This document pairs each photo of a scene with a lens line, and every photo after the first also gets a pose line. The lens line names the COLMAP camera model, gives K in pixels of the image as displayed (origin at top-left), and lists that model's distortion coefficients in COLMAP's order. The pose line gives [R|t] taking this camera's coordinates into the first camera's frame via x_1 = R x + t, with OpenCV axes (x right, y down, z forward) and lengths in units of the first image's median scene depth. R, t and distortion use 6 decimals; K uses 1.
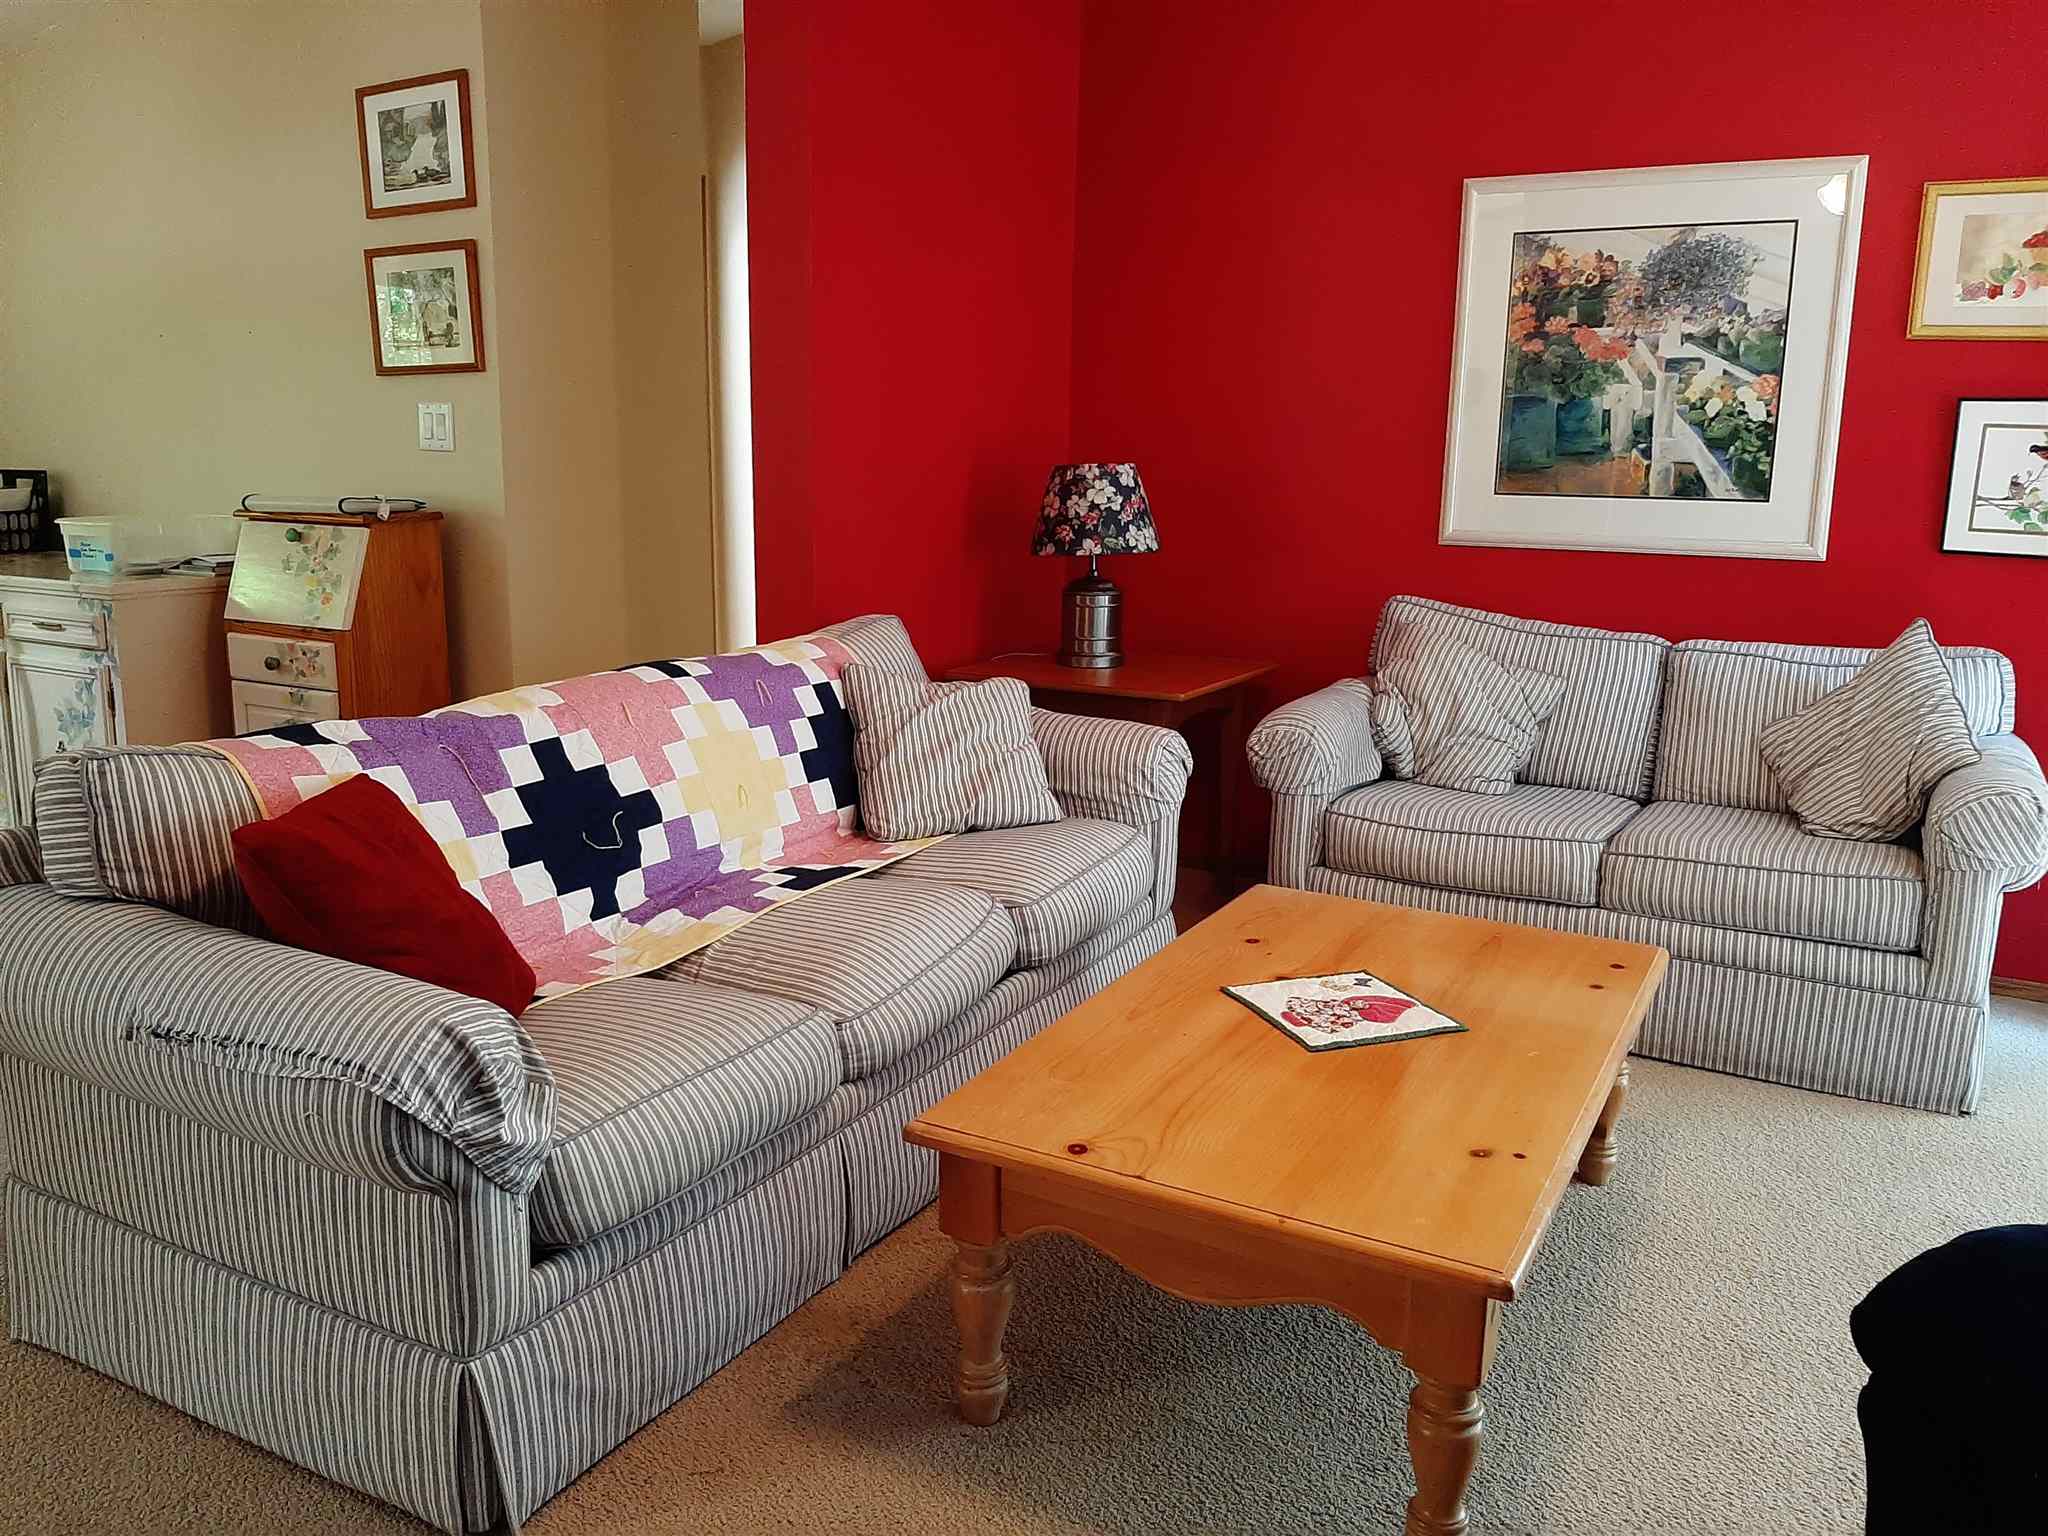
lens RADIAL K [[1585.3, 0, 1018.1], [0, 1585.3, 765.7], [0, 0, 1]] dist [0.104428, -0.202823]
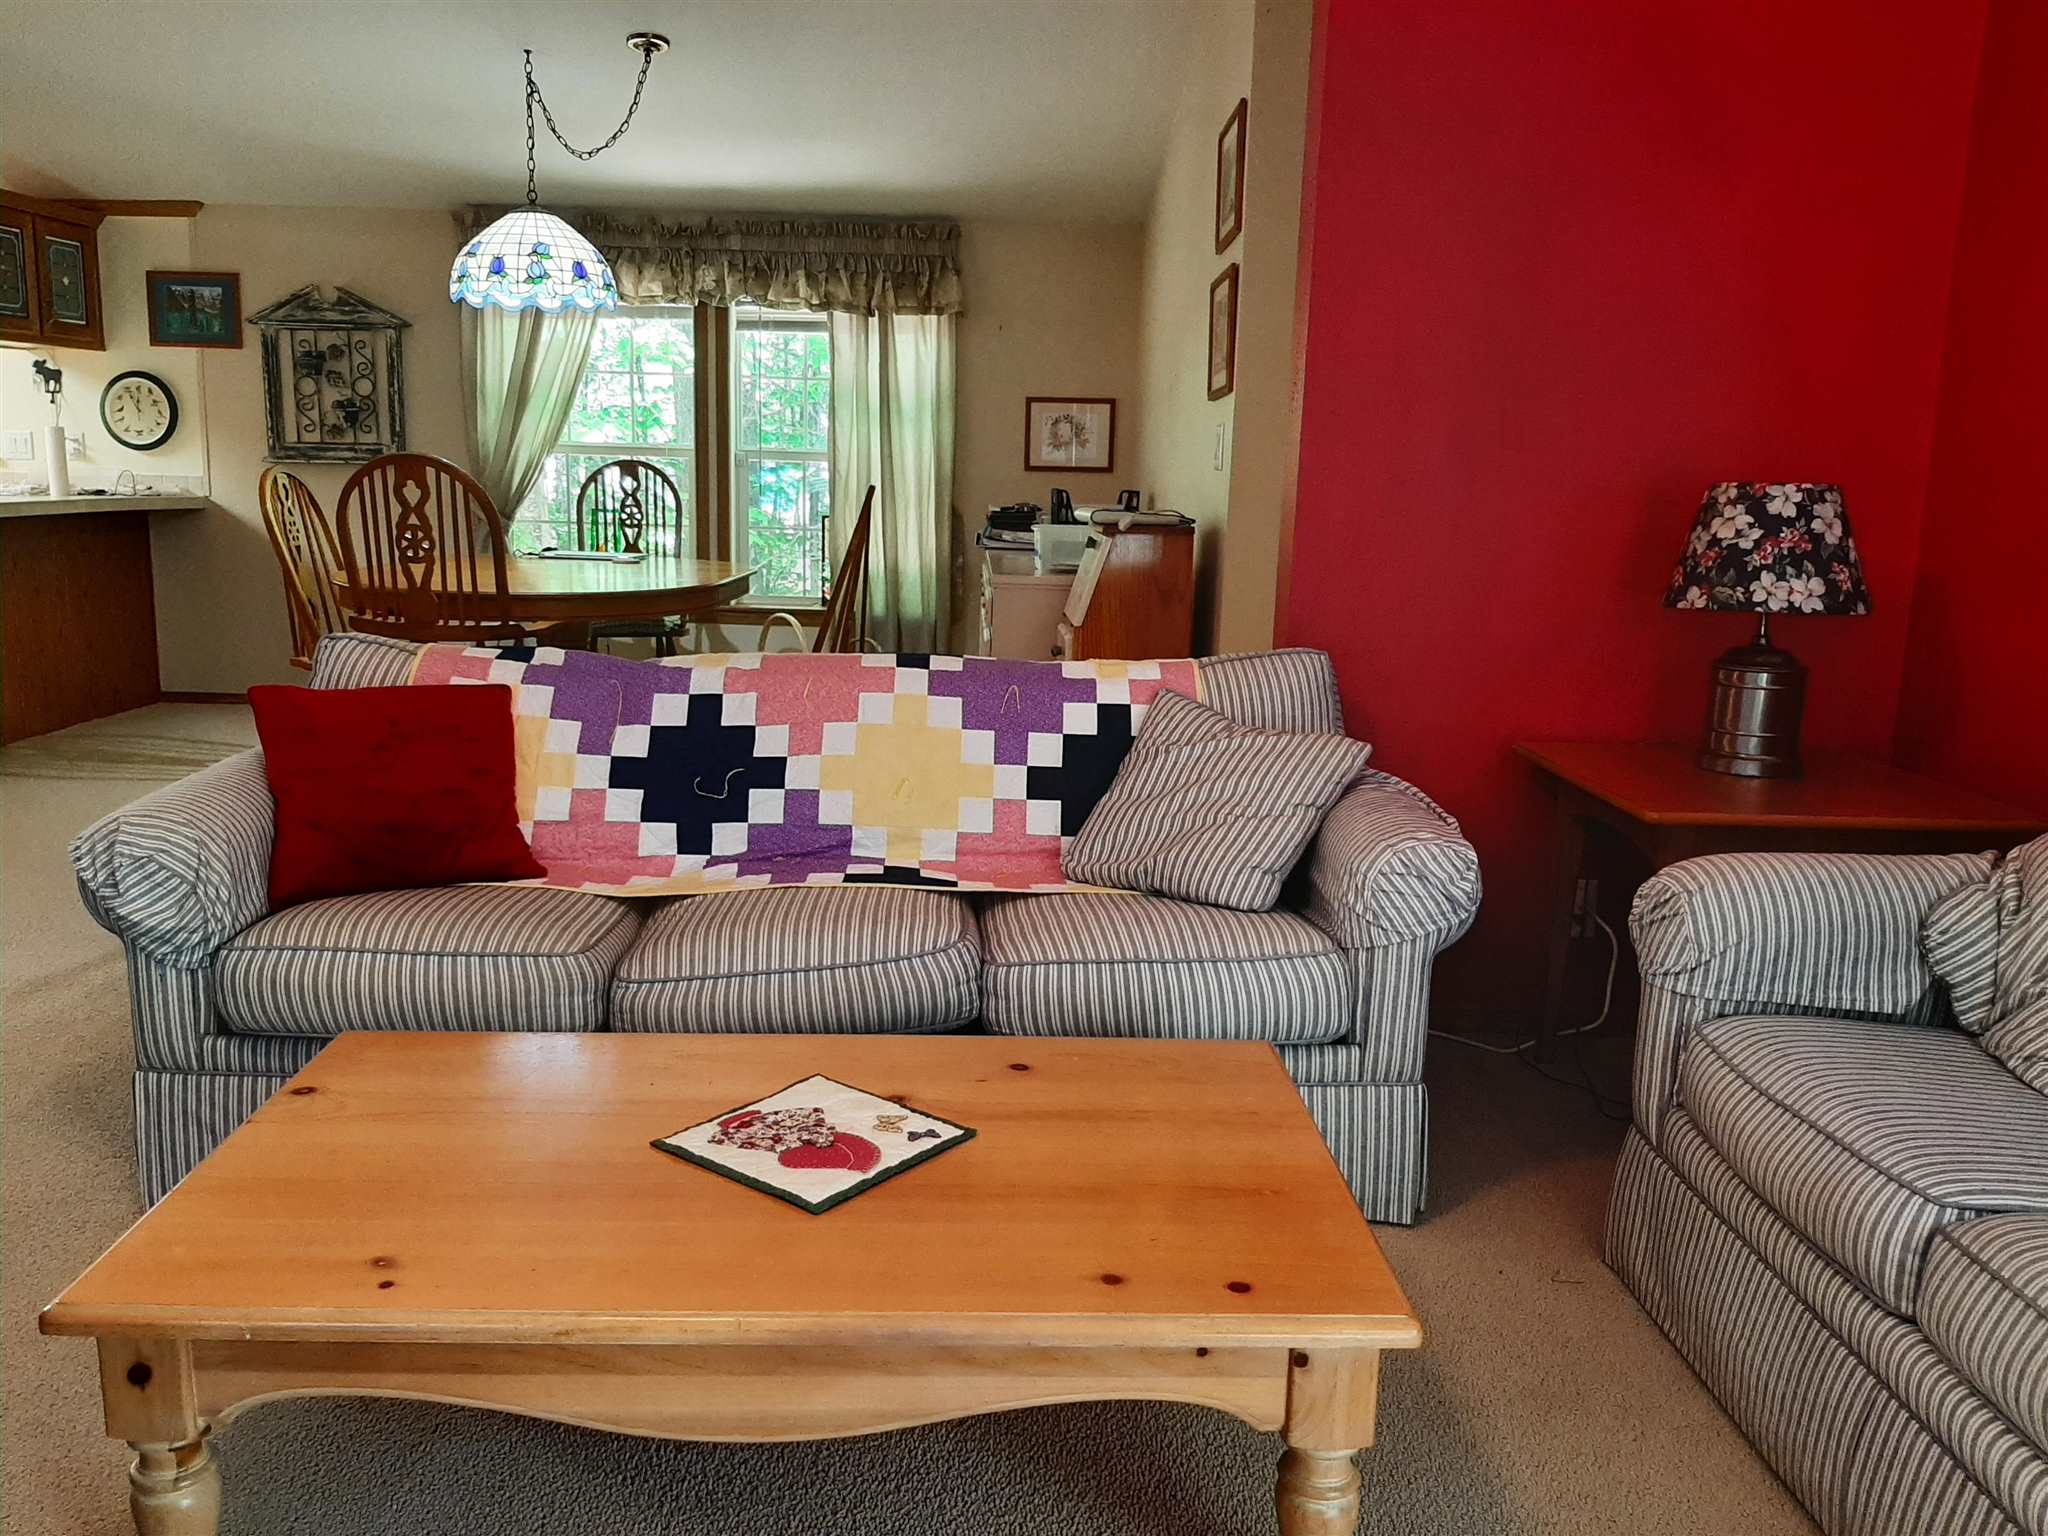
lens RADIAL K [[1586.7, 0, 1018.0], [0, 1586.7, 763.7], [0, 0, 1]] dist [0.081357, -0.157189]
pose [[0.500515, 0.158115, -0.851166, 0.525751], [-0.190563, 0.979188, 0.069839, -0.058991], [0.844494, 0.127245, 0.520229, 0.391097]]
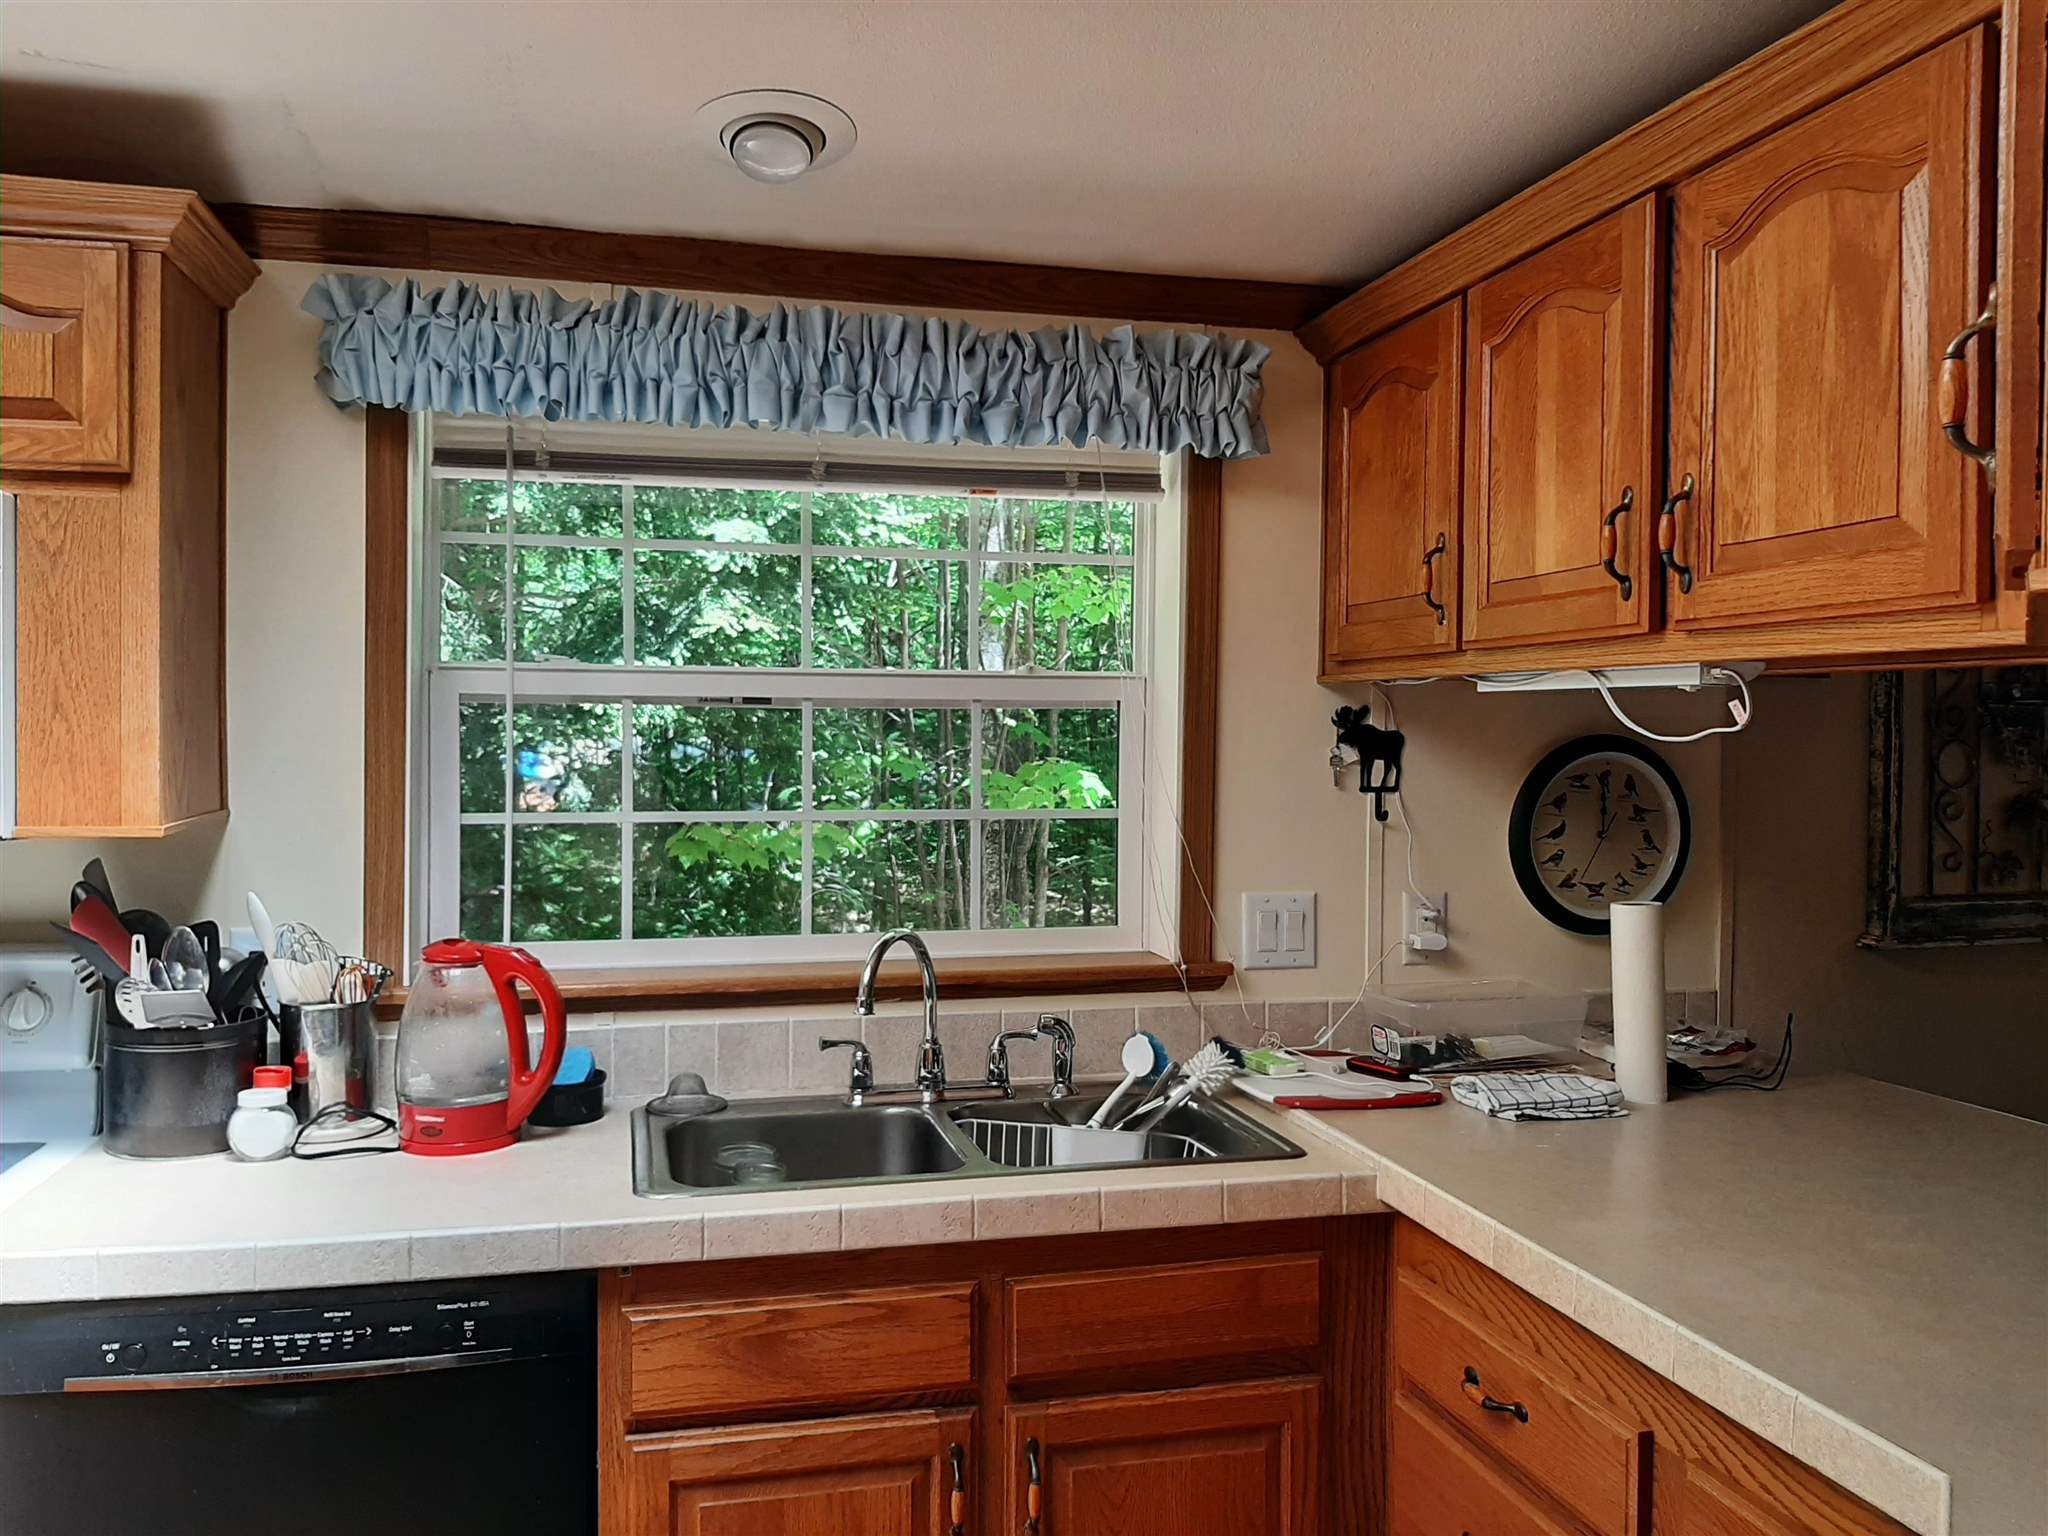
lens RADIAL K [[1595.6, 0, 997.0], [0, 1595.6, 760.6], [0, 0, 1]] dist [0.070617, -0.153797]
pose [[0.679563, 0.004242, -0.733605, -1.222651], [-0.144608, 0.981138, -0.128282, -0.037041], [0.719224, 0.193261, 0.667359, -0.219852]]
